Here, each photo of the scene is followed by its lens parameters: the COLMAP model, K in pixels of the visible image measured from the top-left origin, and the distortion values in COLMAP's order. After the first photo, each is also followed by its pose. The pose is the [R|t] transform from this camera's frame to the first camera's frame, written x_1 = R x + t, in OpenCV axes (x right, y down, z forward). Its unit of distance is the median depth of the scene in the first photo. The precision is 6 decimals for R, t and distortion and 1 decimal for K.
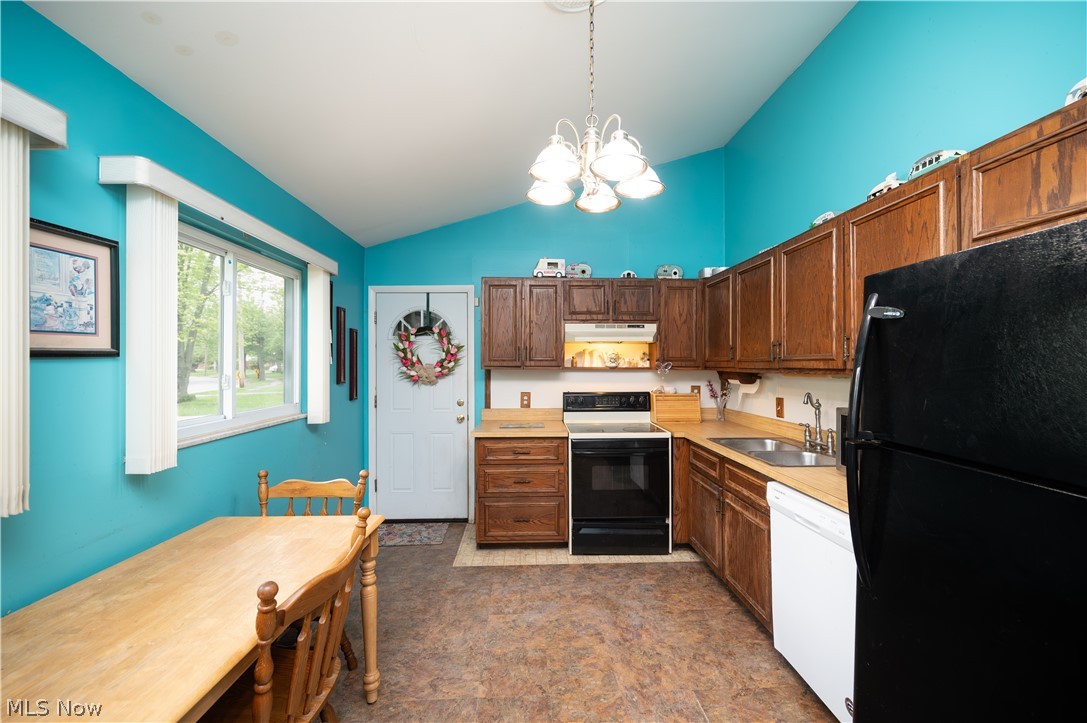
lens RADIAL K [[436.0, 0, 549.4], [0, 436.0, 364.1], [0, 0, 1]] dist [-0.000216, -0.000152]
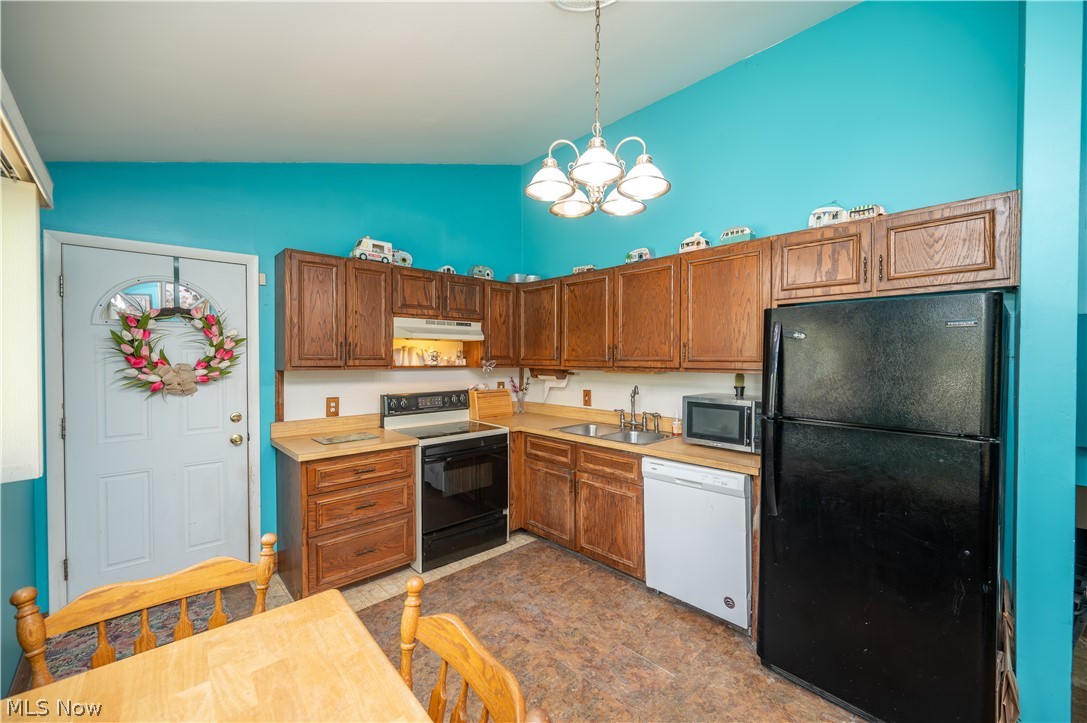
lens RADIAL K [[431.1, 0, 542.9], [0, 431.1, 364.8], [0, 0, 1]] dist [0.000384, -0.000029]
pose [[0.755630, -0.009845, 0.654925, -0.307721], [-0.001471, 0.999859, 0.016727, -0.011557], [-0.654997, -0.013603, 0.755509, 0.143844]]
